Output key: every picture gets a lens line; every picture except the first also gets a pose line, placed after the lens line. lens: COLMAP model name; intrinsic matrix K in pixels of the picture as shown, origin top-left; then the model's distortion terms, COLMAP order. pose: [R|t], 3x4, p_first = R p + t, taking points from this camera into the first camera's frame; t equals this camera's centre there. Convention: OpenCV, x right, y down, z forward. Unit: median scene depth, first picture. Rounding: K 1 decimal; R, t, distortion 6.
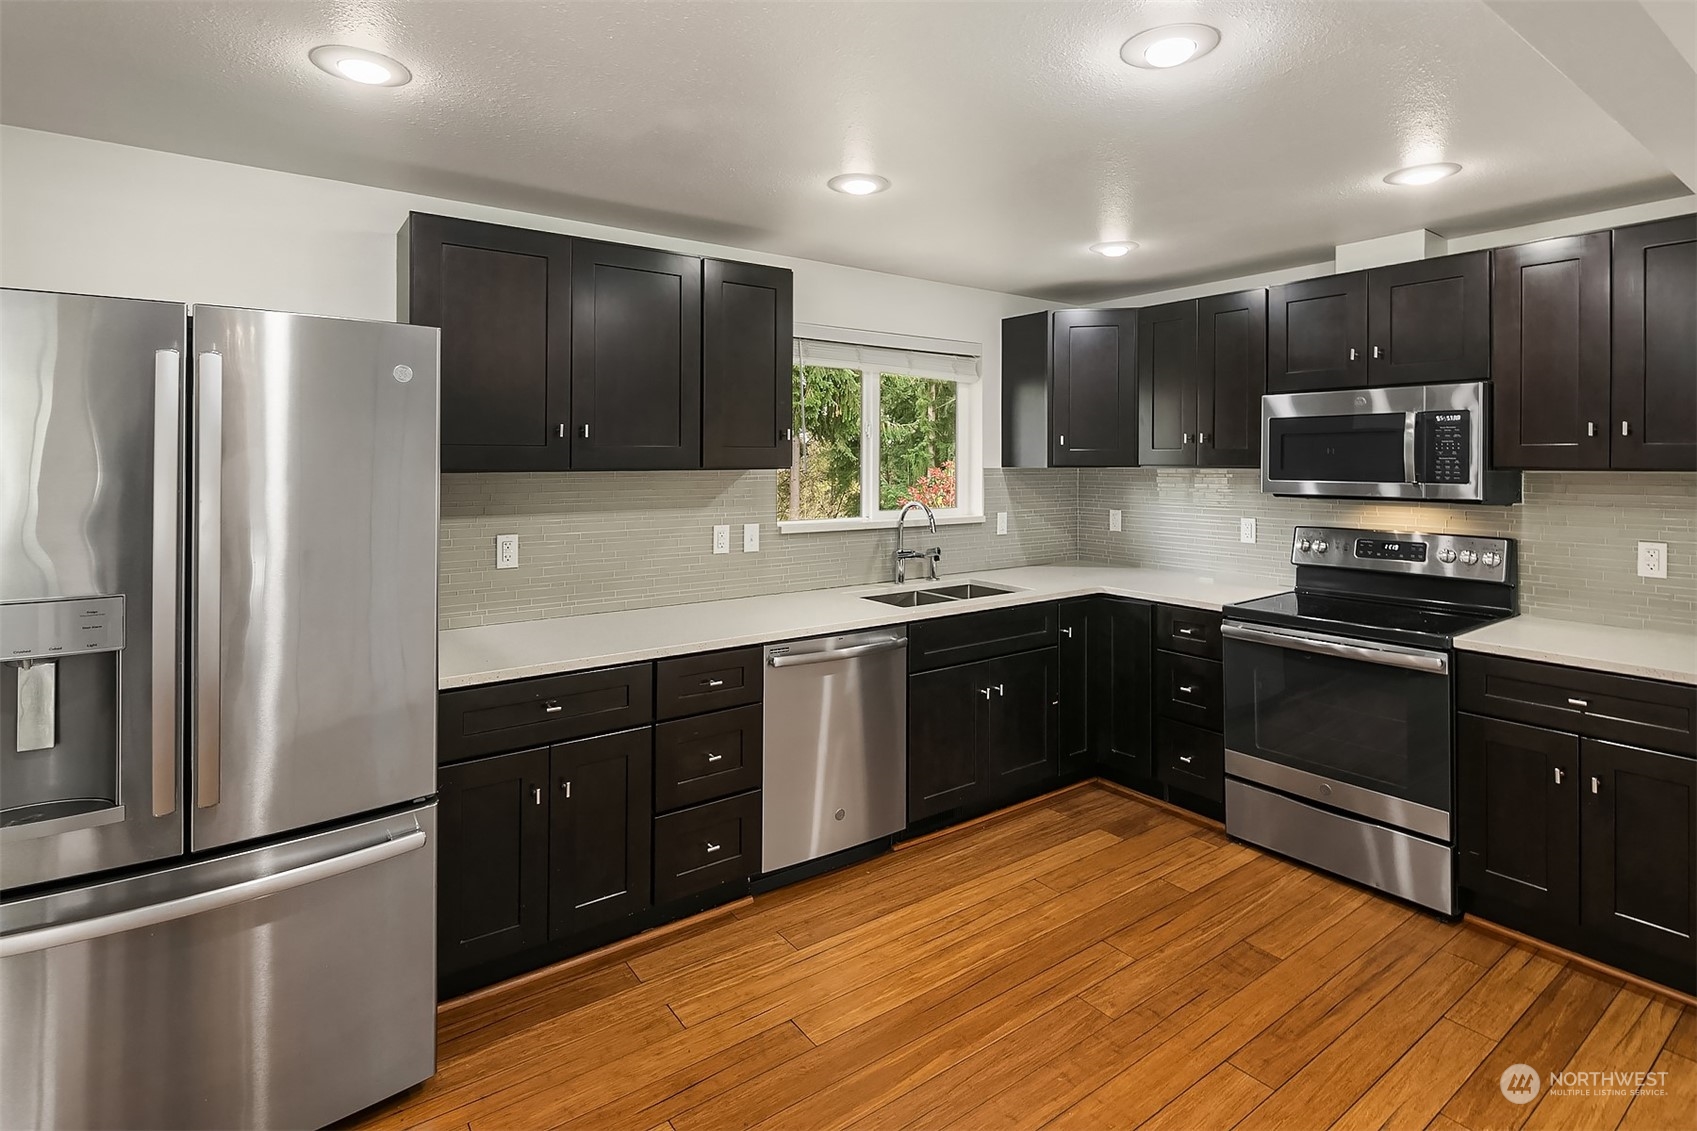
lens RADIAL K [[837.2, 0, 851.3], [0, 837.2, 457.1], [0, 0, 1]] dist [0.000746, -0.000146]
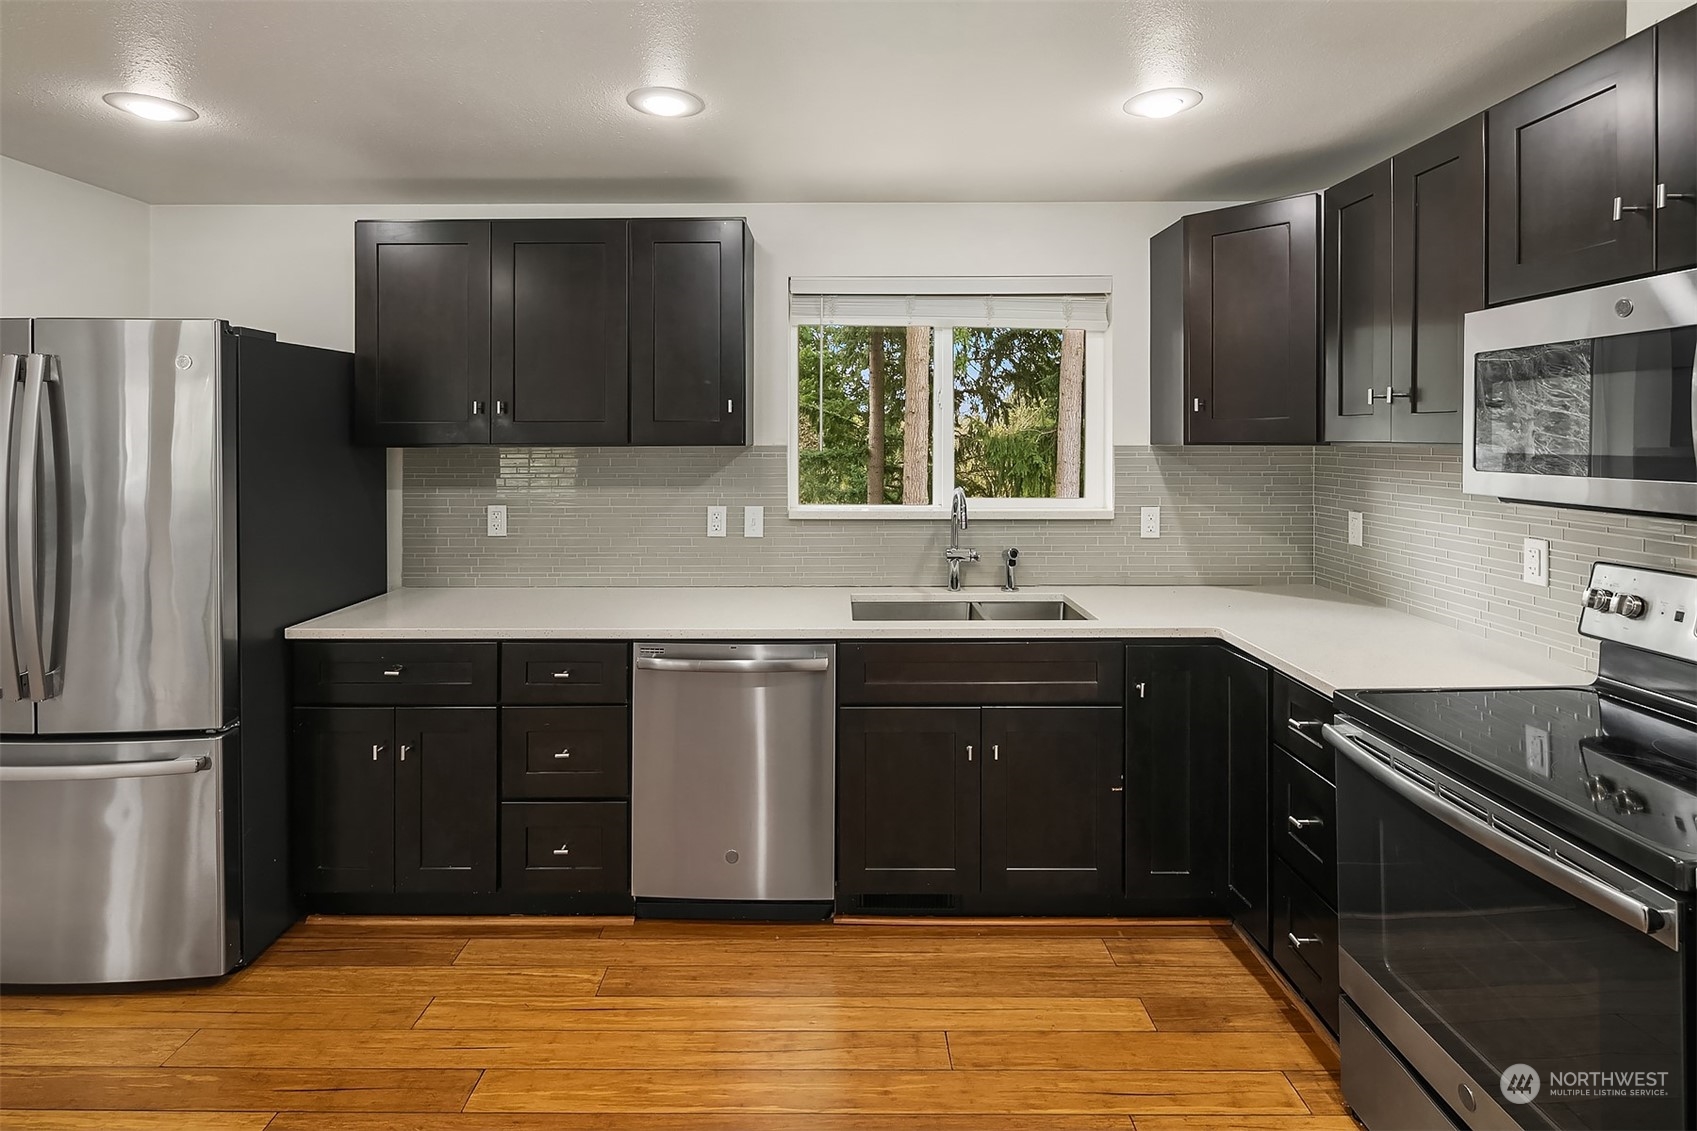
lens RADIAL K [[829.5, 0, 838.8], [0, 829.5, 435.3], [0, 0, 1]] dist [0.003564, -0.004908]
pose [[0.806688, -0.002791, -0.590971, 0.522110], [0.004156, 0.999991, 0.000950, 0.003369], [0.590963, -0.003222, 0.806692, 0.362143]]
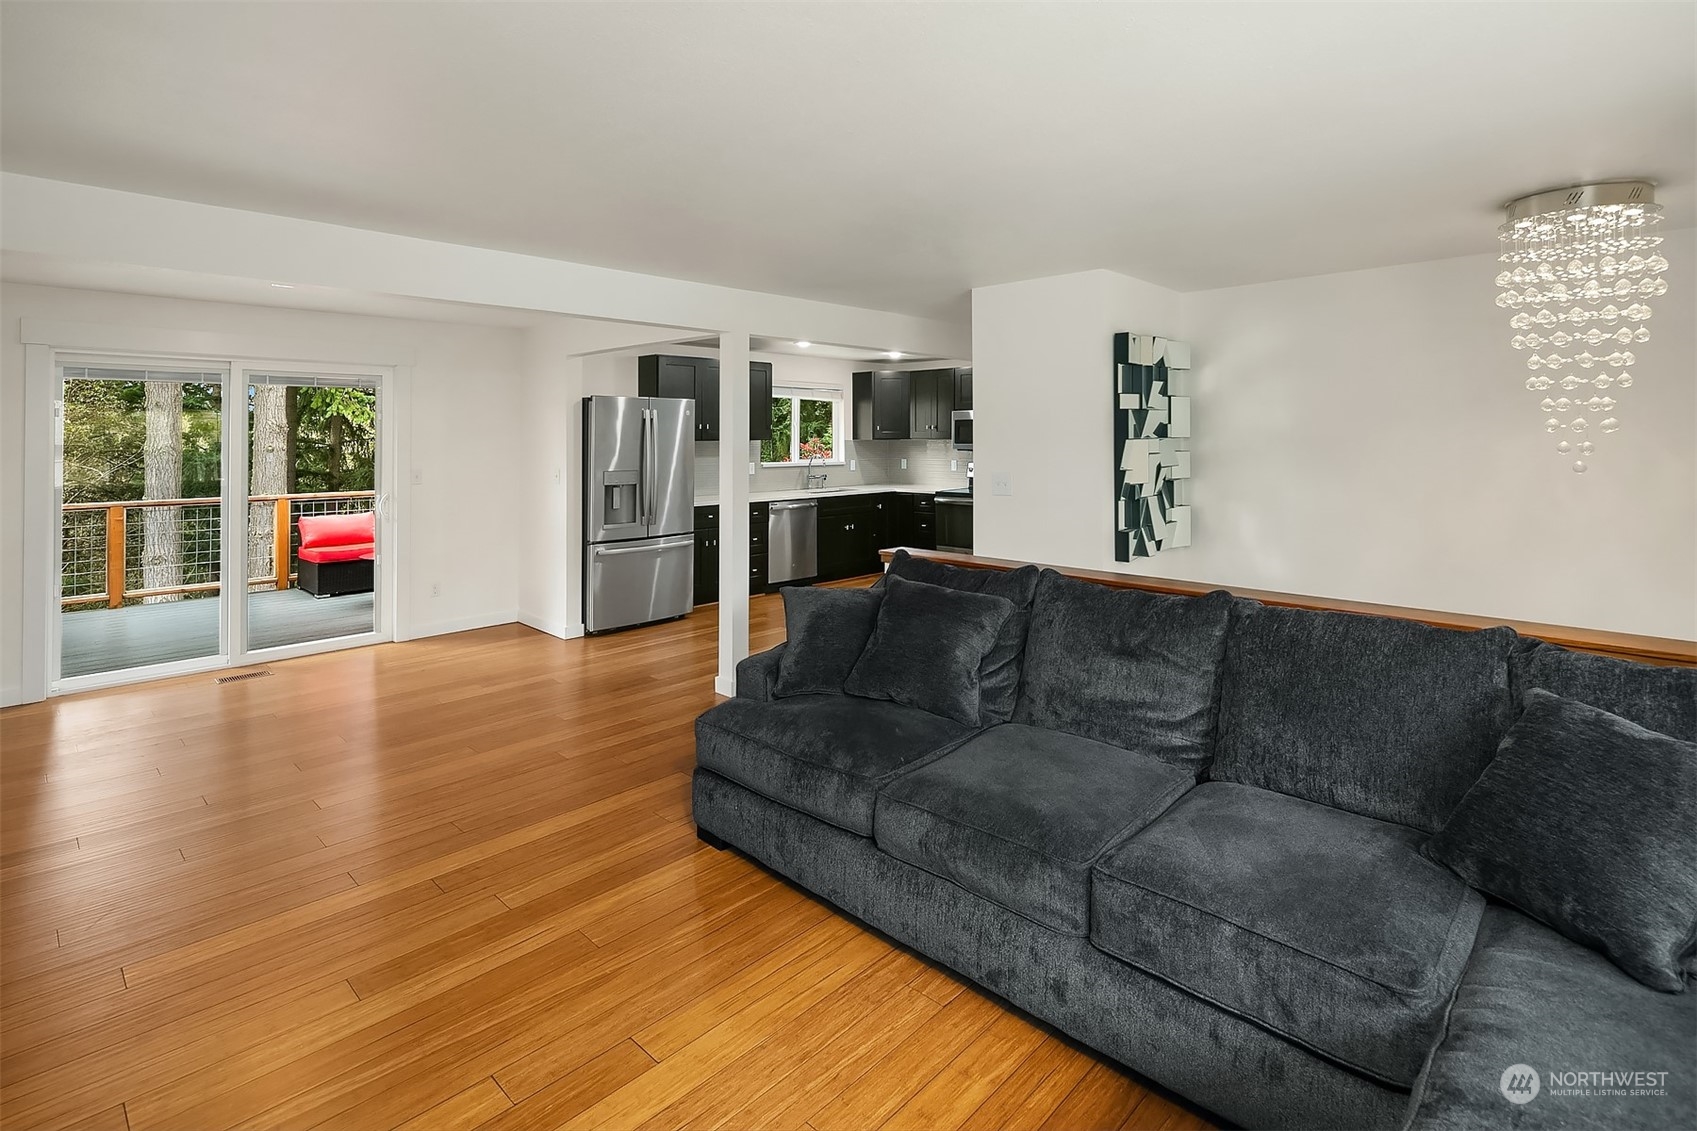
lens RADIAL K [[829.5, 0, 838.8], [0, 829.5, 435.3], [0, 0, 1]] dist [0.003564, -0.004908]
pose [[0.987699, -0.002761, 0.156340, -0.272376], [0.003285, 0.999990, -0.003092, 0.008612], [-0.156330, 0.003568, 0.987699, -1.580036]]
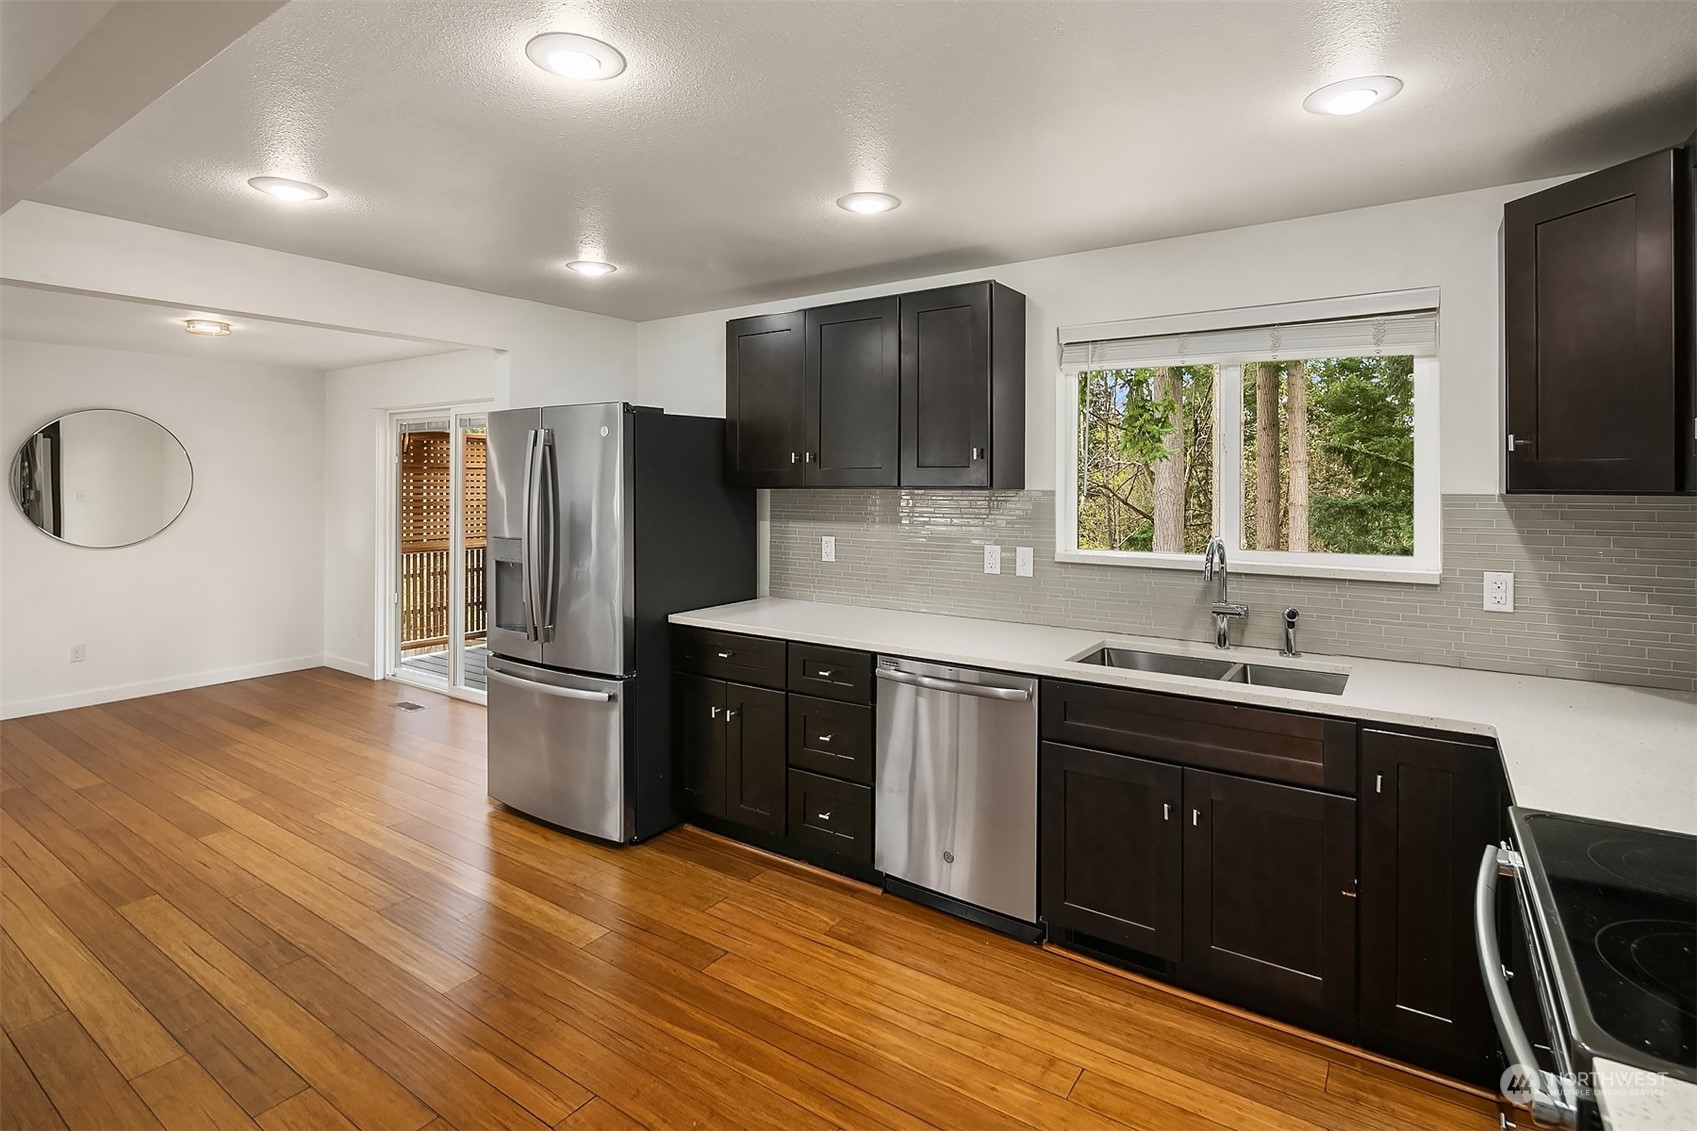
lens RADIAL K [[833.0, 0, 849.0], [0, 833.0, 474.2], [0, 0, 1]] dist [-0.002425, -0.001807]
pose [[0.329189, -0.007611, -0.944233, 0.768760], [0.001829, 0.999971, -0.007423, 0.003922], [0.944262, 0.000717, 0.329193, 0.541105]]
